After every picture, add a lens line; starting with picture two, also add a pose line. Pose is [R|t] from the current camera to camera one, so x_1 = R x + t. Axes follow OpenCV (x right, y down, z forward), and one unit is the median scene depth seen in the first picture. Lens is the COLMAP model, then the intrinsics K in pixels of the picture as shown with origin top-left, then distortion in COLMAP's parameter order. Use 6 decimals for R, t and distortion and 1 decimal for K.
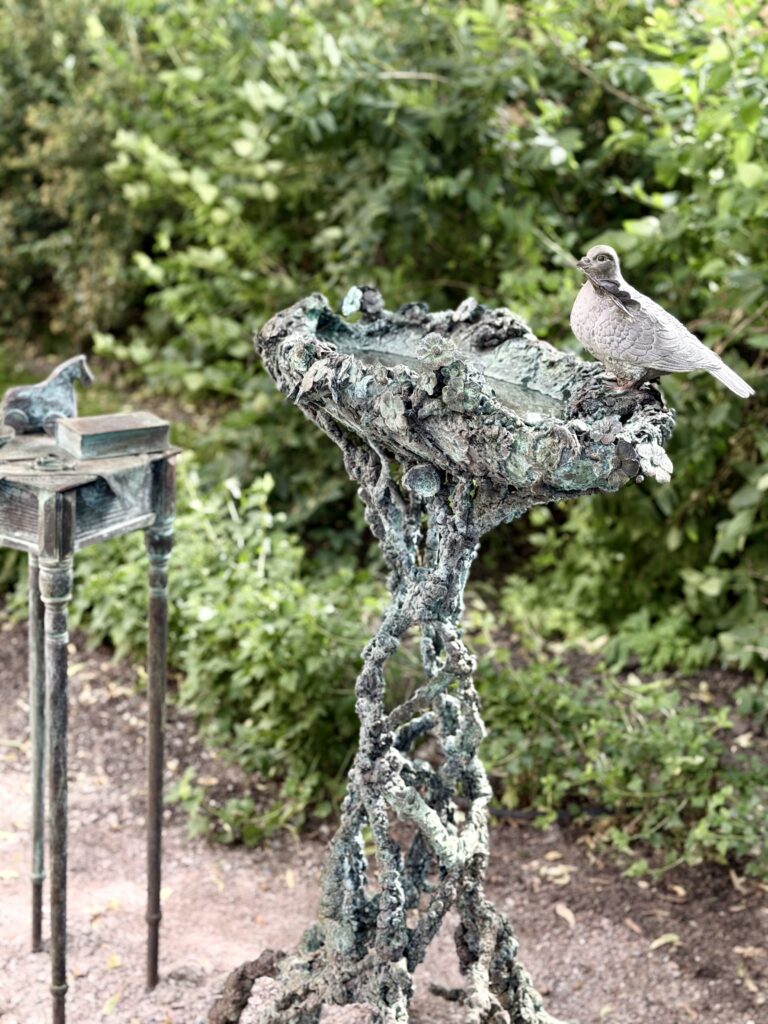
lens RADIAL K [[1553.5, 0, 383.7], [0, 1553.5, 511.0], [0, 0, 1]] dist [0.141670, 0.000000]
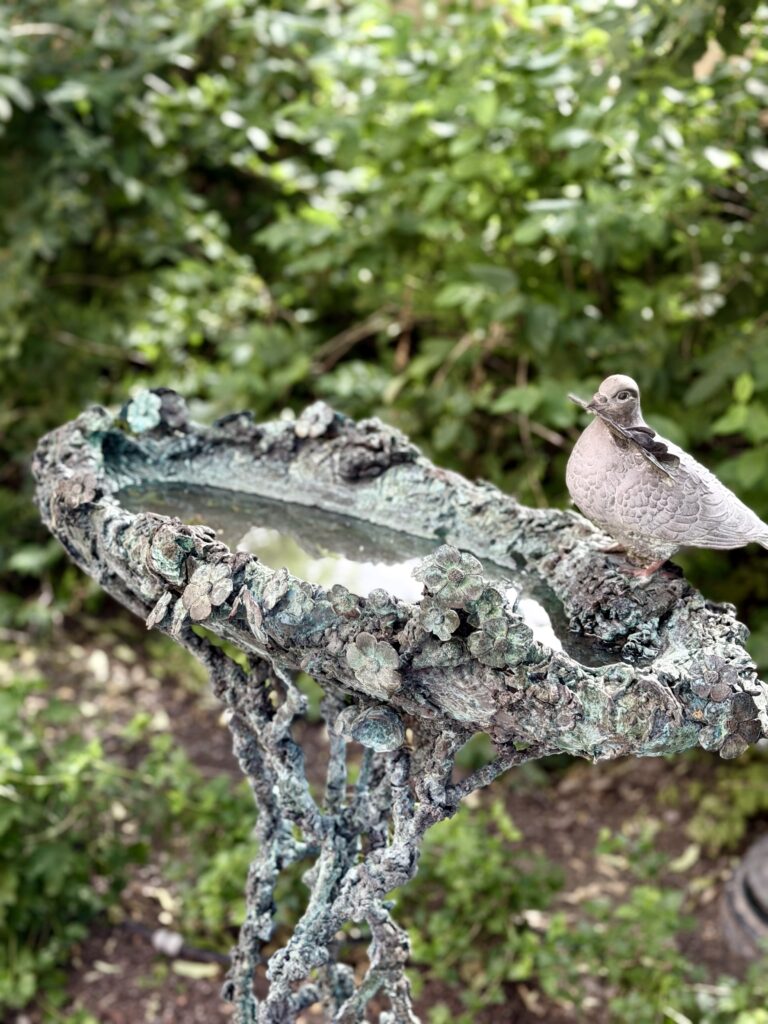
lens RADIAL K [[1553.5, 0, 383.4], [0, 1553.5, 513.9], [0, 0, 1]] dist [0.141670, 0.000000]
pose [[0.942082, -0.083515, 0.324817, -0.167777], [0.063732, 0.995432, 0.071093, -0.147635], [-0.329270, -0.046274, 0.943101, 0.343410]]
